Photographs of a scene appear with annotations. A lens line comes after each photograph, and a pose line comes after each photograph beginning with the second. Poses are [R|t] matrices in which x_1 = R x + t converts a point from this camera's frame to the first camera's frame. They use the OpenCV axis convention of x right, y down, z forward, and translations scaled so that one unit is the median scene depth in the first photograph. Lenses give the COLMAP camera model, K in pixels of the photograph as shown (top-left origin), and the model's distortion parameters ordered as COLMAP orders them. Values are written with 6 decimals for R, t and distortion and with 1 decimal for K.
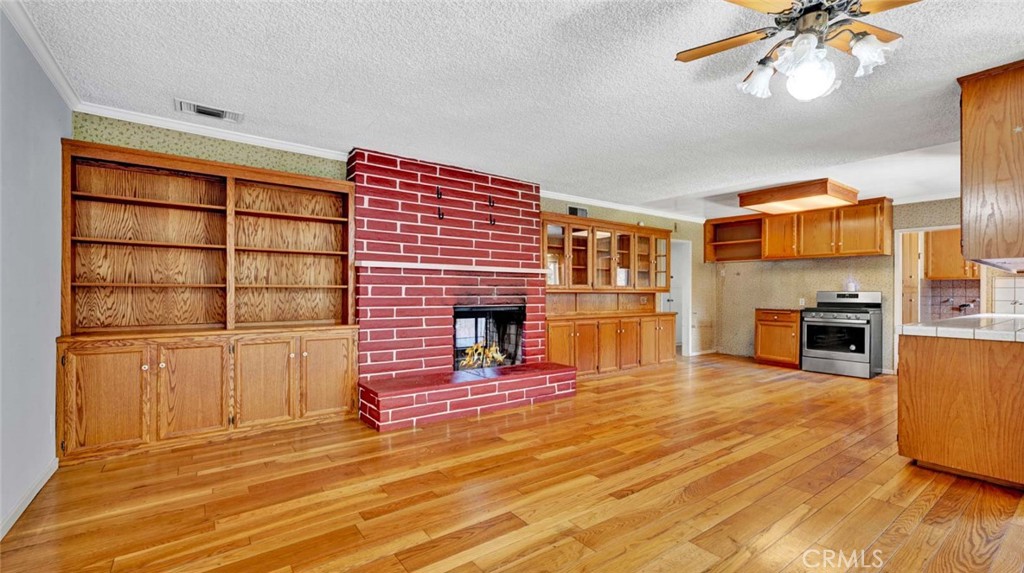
lens RADIAL K [[435.8, 0, 508.3], [0, 435.8, 289.6], [0, 0, 1]] dist [0.001902, 0.000140]
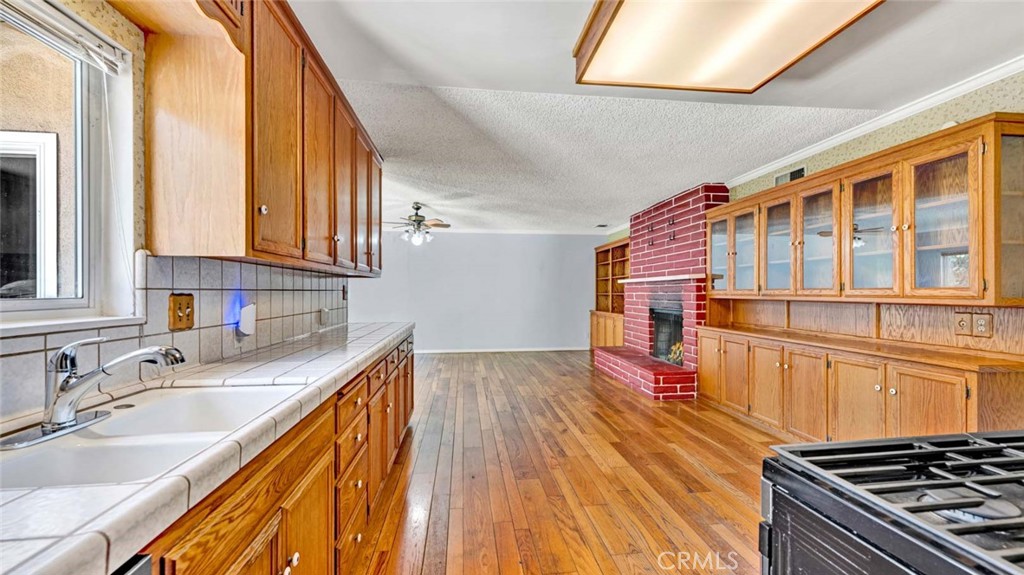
lens RADIAL K [[435.8, 0, 508.3], [0, 435.8, 290.6], [0, 0, 1]] dist [0.001902, 0.000140]
pose [[-0.500323, -0.007134, -0.865809, 1.163403], [0.006932, 0.999901, -0.012245, -0.002004], [0.865811, -0.012128, -0.500224, 1.176314]]
